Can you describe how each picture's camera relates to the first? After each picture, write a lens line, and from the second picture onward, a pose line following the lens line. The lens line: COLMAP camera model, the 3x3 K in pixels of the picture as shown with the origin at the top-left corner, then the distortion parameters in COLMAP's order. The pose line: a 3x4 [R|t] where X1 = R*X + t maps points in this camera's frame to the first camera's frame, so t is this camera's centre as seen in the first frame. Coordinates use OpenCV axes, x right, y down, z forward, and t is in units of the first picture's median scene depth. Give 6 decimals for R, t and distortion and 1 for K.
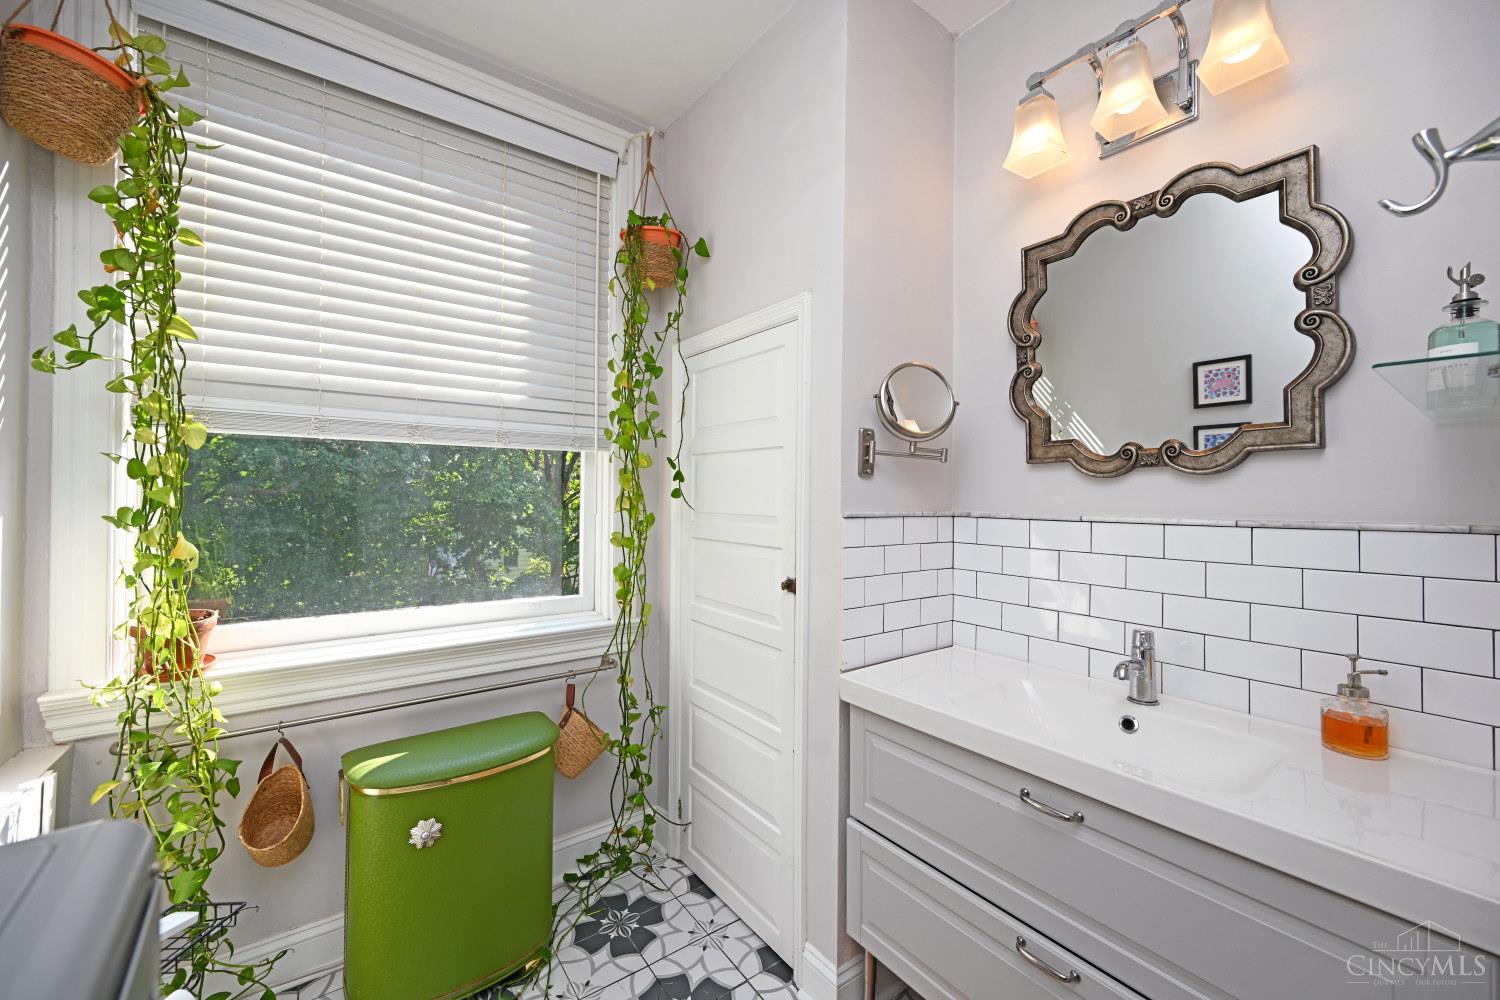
lens RADIAL K [[592.5, 0, 747.4], [0, 592.5, 495.7], [0, 0, 1]] dist [0.003021, 0.000233]
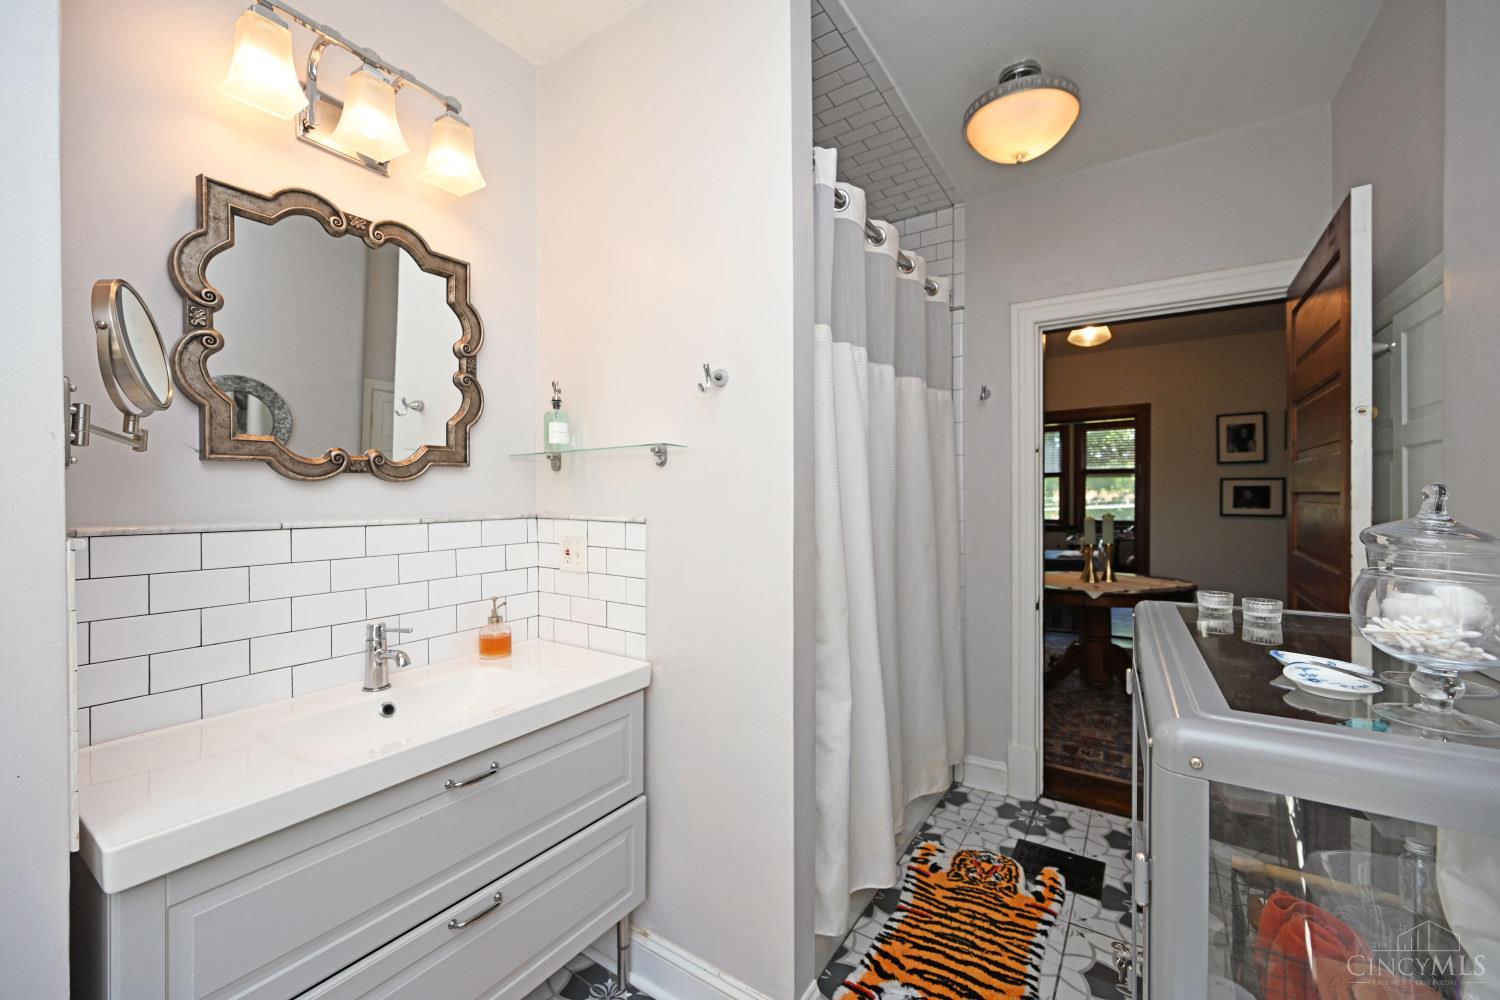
lens RADIAL K [[592.5, 0, 749.8], [0, 592.5, 498.7], [0, 0, 1]] dist [0.003021, 0.000233]
pose [[-0.340725, -0.011028, 0.940098, -0.645811], [-0.002599, 0.999938, 0.010789, -0.017497], [-0.940159, 0.001233, -0.340733, 0.793873]]
